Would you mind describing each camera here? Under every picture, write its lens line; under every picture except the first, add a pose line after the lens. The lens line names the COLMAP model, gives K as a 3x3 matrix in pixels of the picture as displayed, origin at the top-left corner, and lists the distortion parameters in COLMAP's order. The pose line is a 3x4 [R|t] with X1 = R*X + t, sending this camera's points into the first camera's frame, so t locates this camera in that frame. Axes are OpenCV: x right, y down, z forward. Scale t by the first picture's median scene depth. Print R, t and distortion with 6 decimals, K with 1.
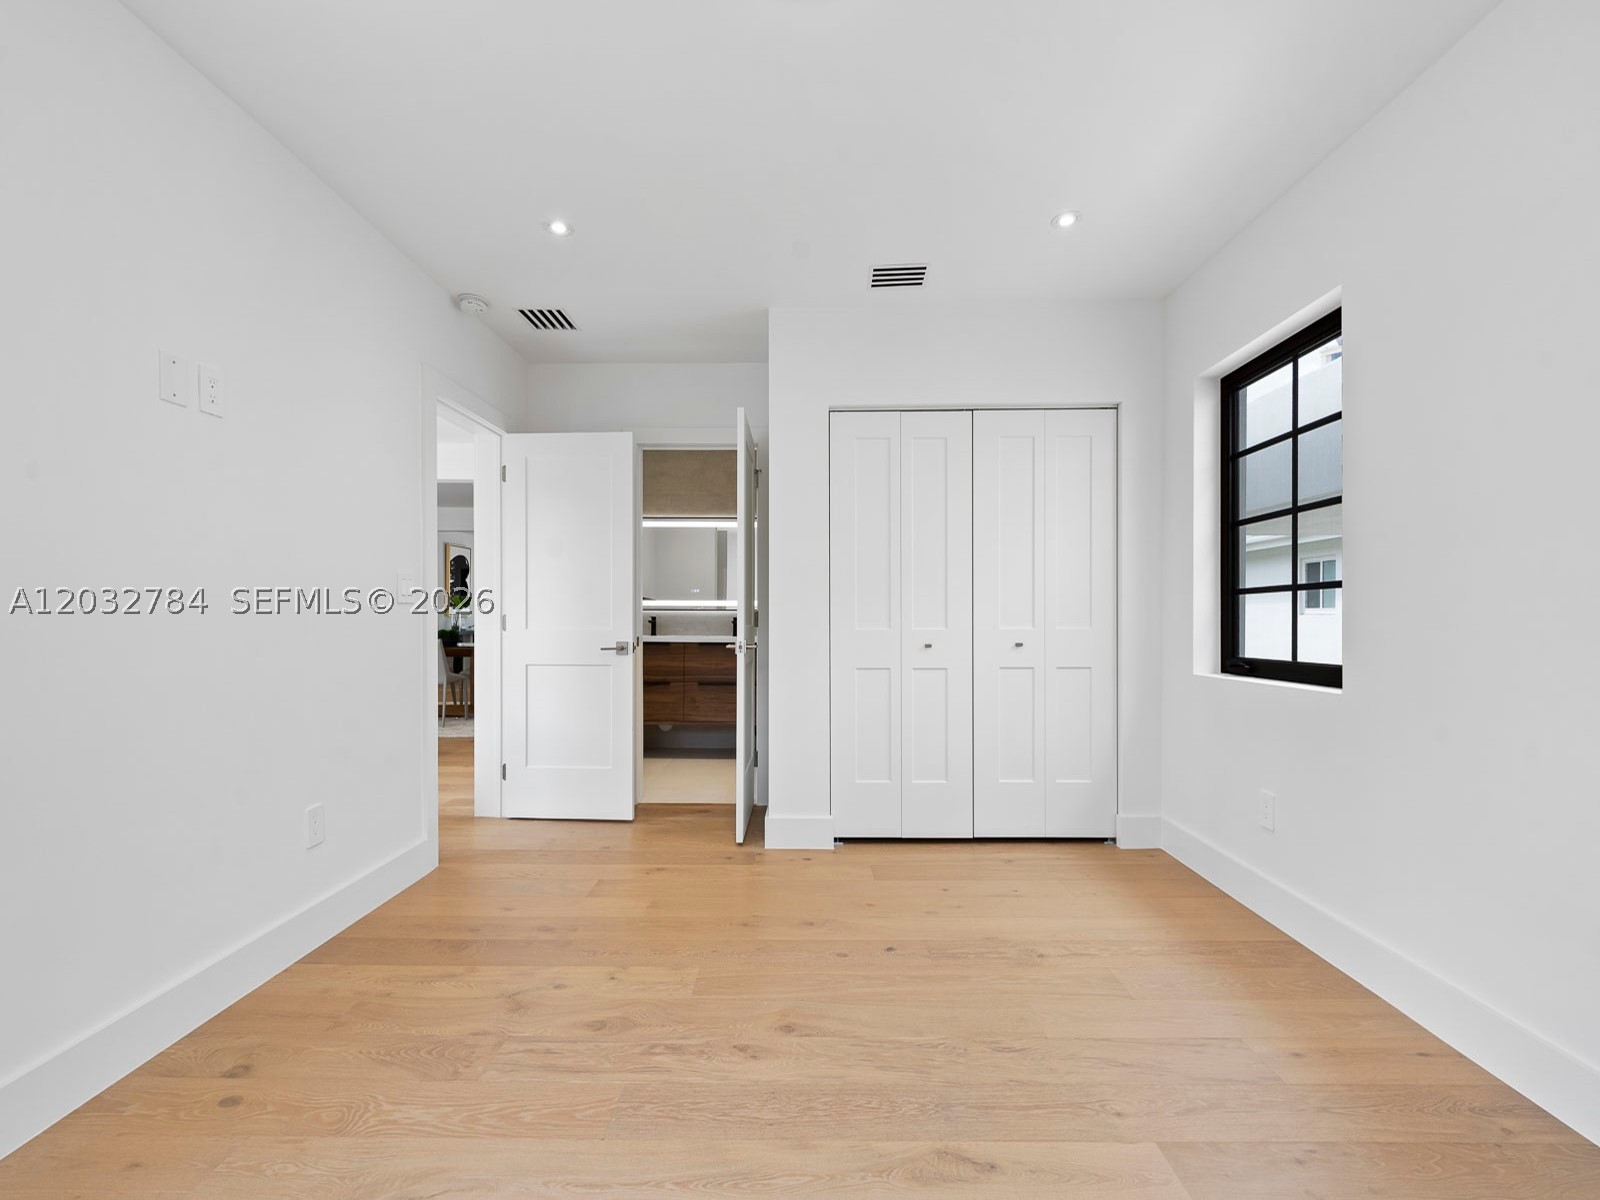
lens RADIAL K [[680.7, 0, 800.3], [0, 680.7, 620.3], [0, 0, 1]] dist [0.000550, -0.000021]
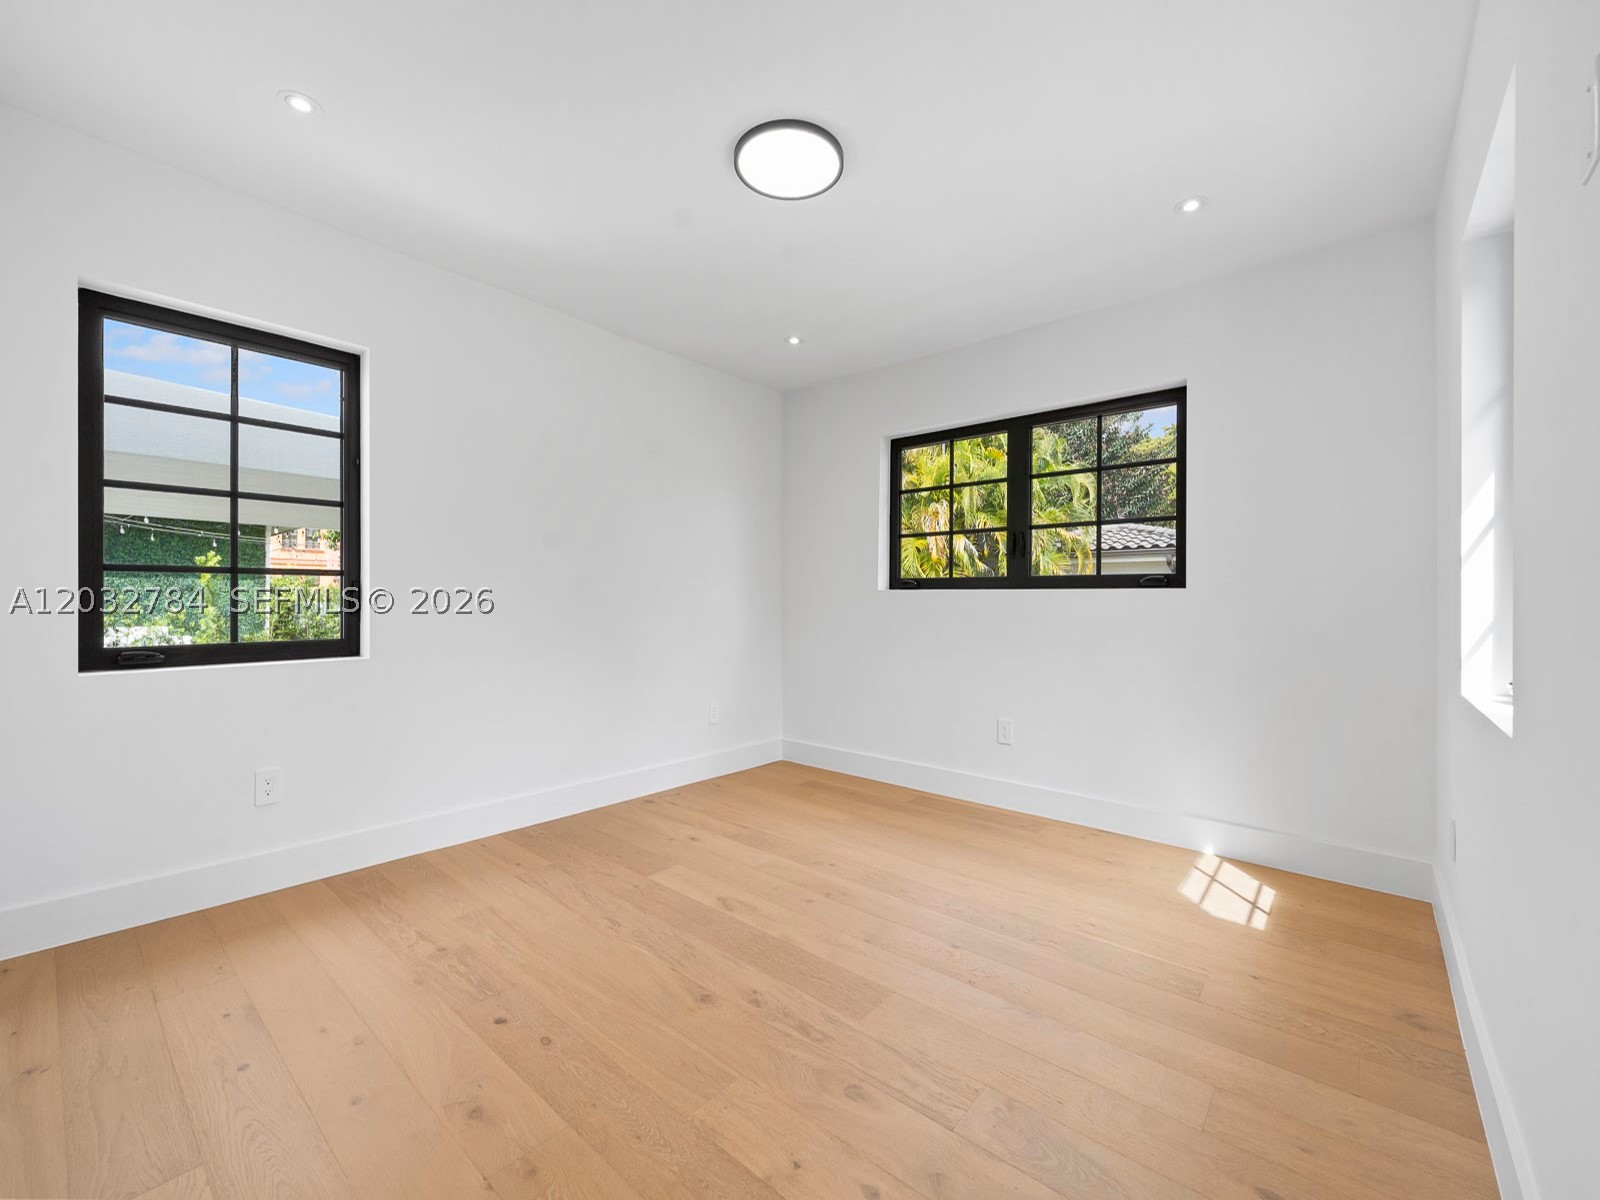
lens RADIAL K [[653.3, 0, 799.5], [0, 653.3, 596.0], [0, 0, 1]] dist [0.001522, -0.000160]
pose [[-0.774453, -0.001997, 0.632629, -0.766603], [-0.004893, 0.999984, -0.002834, -0.016388], [-0.632613, -0.005290, -0.774450, 1.695626]]
